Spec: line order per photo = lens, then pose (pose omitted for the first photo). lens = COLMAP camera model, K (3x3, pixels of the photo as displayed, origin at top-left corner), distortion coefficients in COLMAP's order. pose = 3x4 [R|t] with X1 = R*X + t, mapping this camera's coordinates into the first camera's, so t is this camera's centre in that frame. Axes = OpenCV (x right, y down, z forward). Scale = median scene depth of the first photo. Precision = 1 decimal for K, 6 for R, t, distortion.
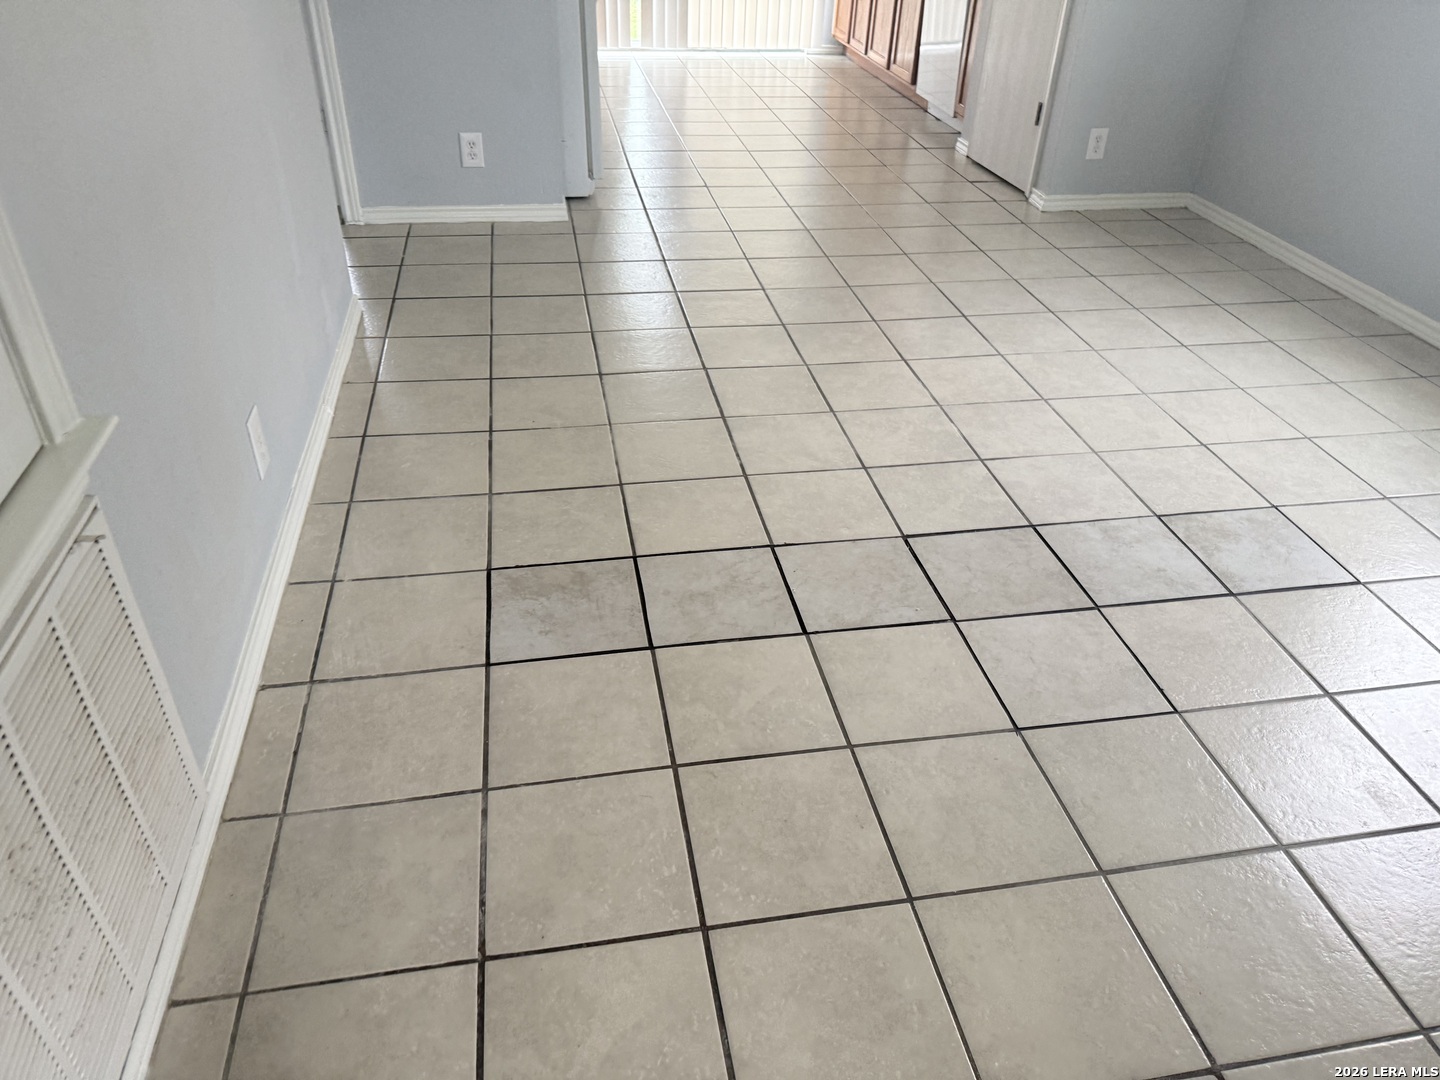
lens RADIAL K [[1006.5, 0, 737.9], [0, 1006.5, 555.3], [0, 0, 1]] dist [0.073377, -0.095009]
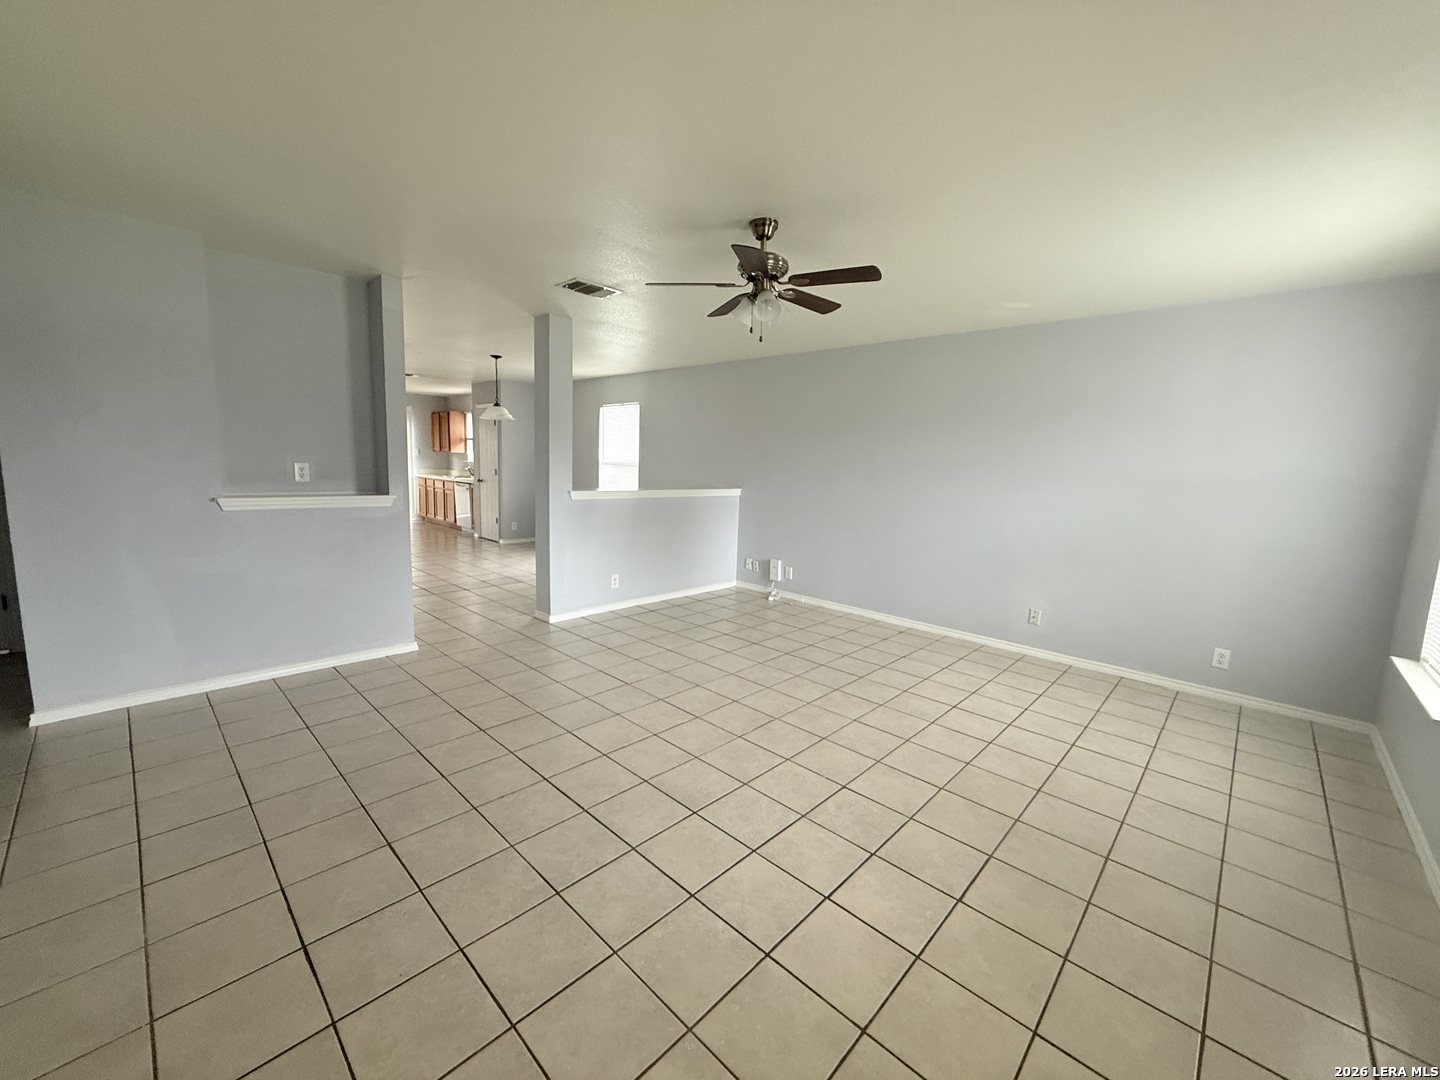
lens RADIAL K [[569.9, 0, 715.6], [0, 569.9, 539.2], [0, 0, 1]] dist [-0.000117, -0.000163]
pose [[0.812913, -0.085920, 0.576013, -0.361043], [0.330764, 0.882172, -0.335212, 0.819046], [-0.479341, 0.463023, 0.745548, -1.253271]]
